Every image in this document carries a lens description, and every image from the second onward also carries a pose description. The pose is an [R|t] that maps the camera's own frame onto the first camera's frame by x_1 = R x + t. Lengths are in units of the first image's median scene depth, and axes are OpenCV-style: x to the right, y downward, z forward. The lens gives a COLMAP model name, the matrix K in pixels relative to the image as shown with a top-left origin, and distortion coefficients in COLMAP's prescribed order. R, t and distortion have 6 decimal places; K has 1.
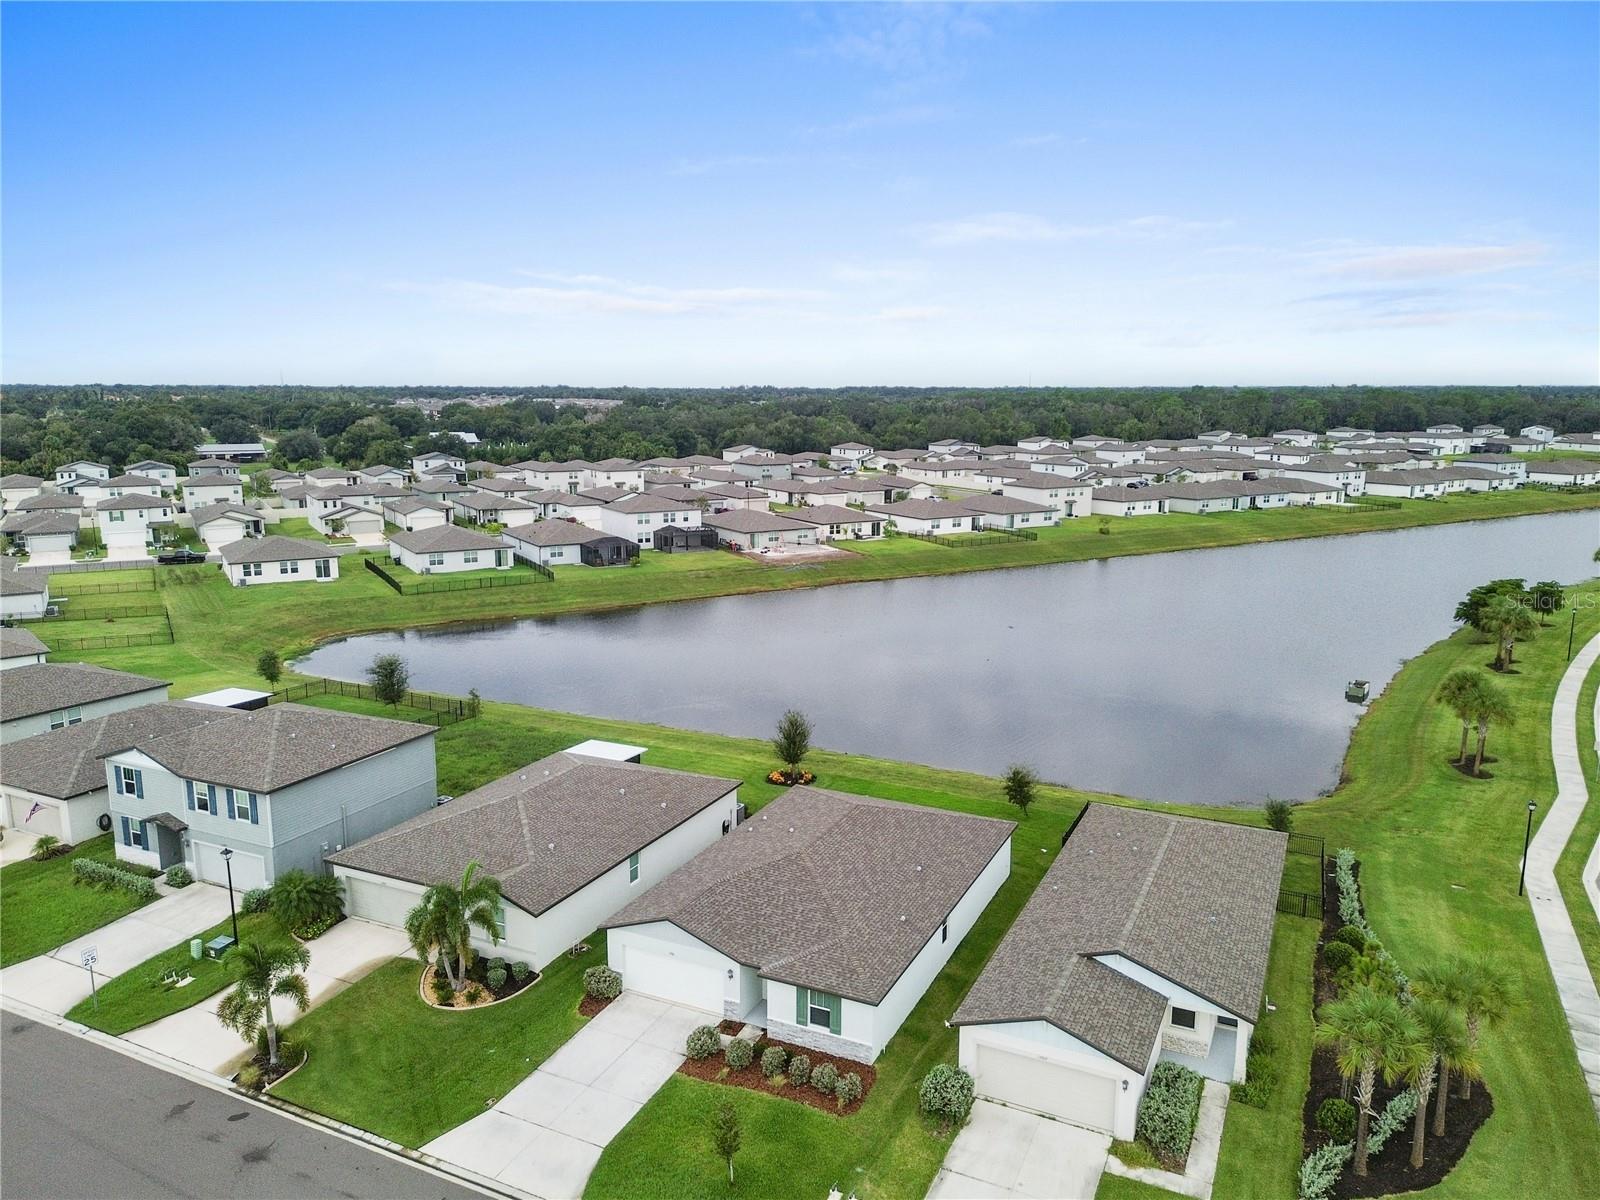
lens RADIAL K [[1181.0, 0, 828.3], [0, 1181.0, 592.9], [0, 0, 1]] dist [0.087278, -0.115565]
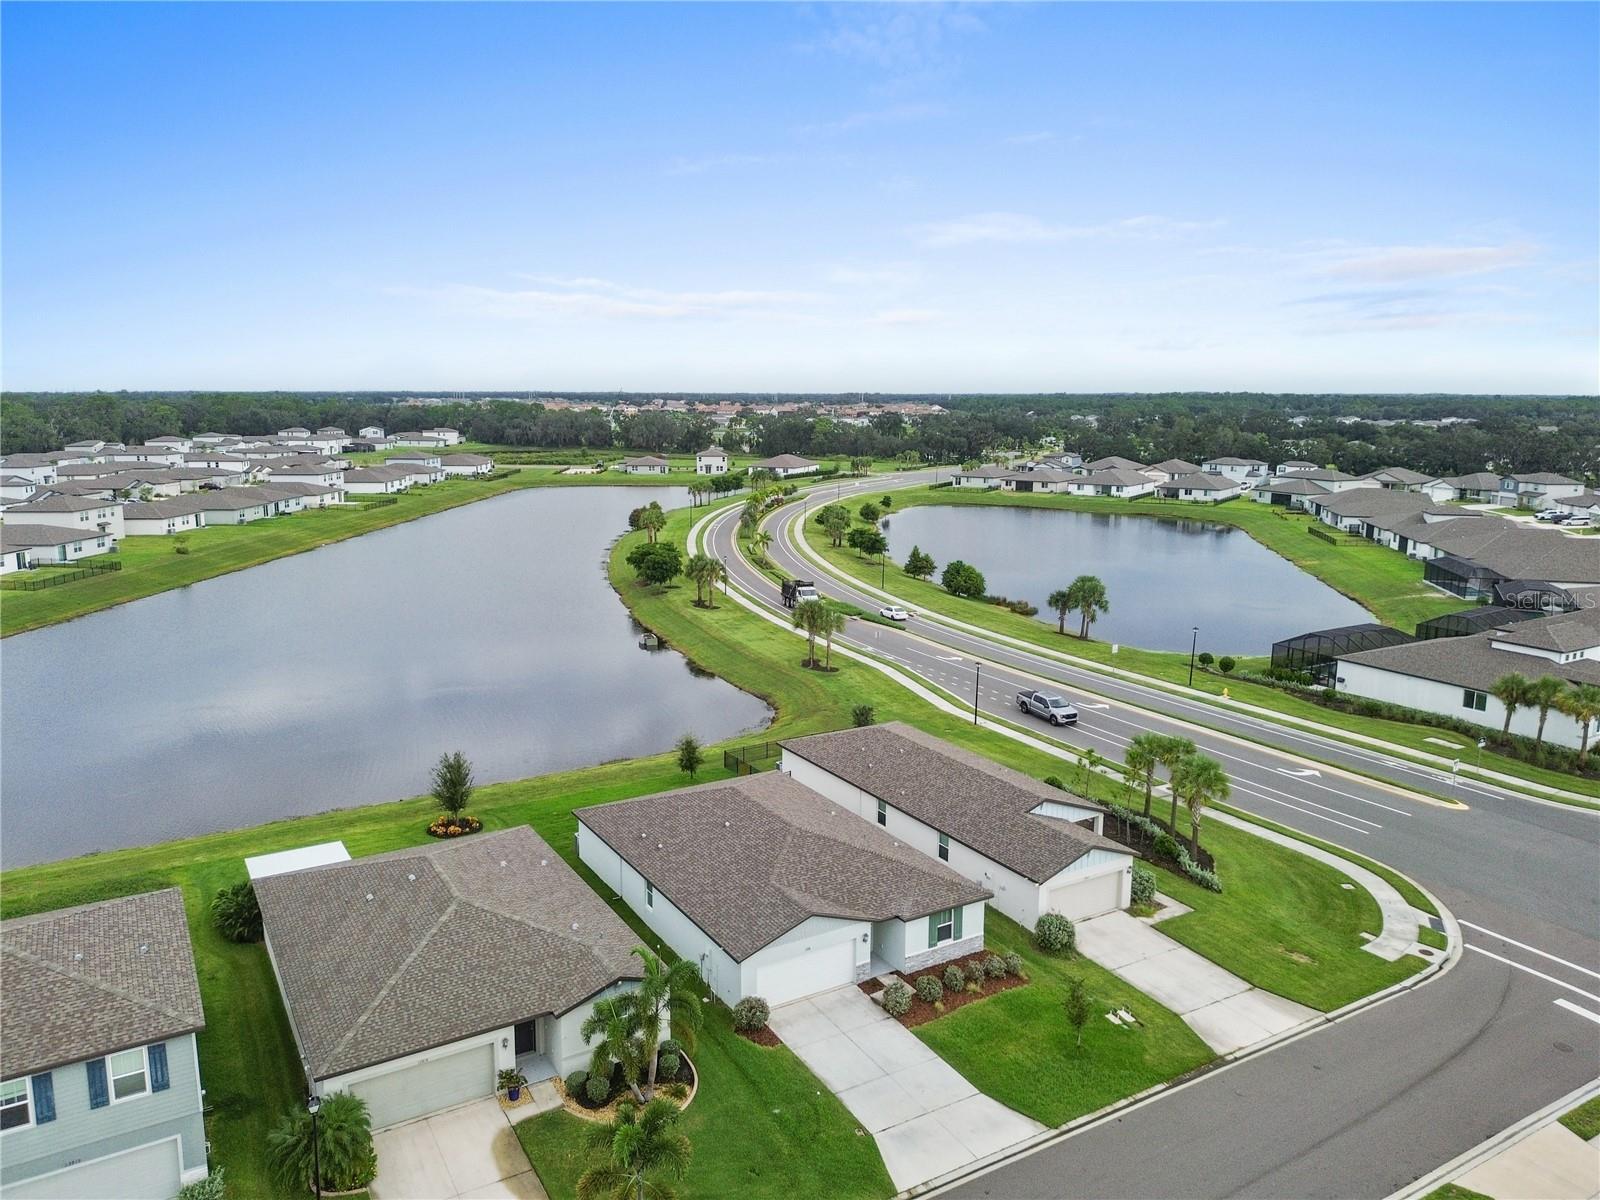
lens RADIAL K [[1149.0, 0, 785.2], [0, 1149.0, 601.2], [0, 0, 1]] dist [0.095219, -0.102023]
pose [[0.556476, -0.154148, 0.816439, -0.244903], [0.148871, 0.985235, 0.084549, -0.021068], [-0.817418, 0.074495, 0.571208, 0.114638]]
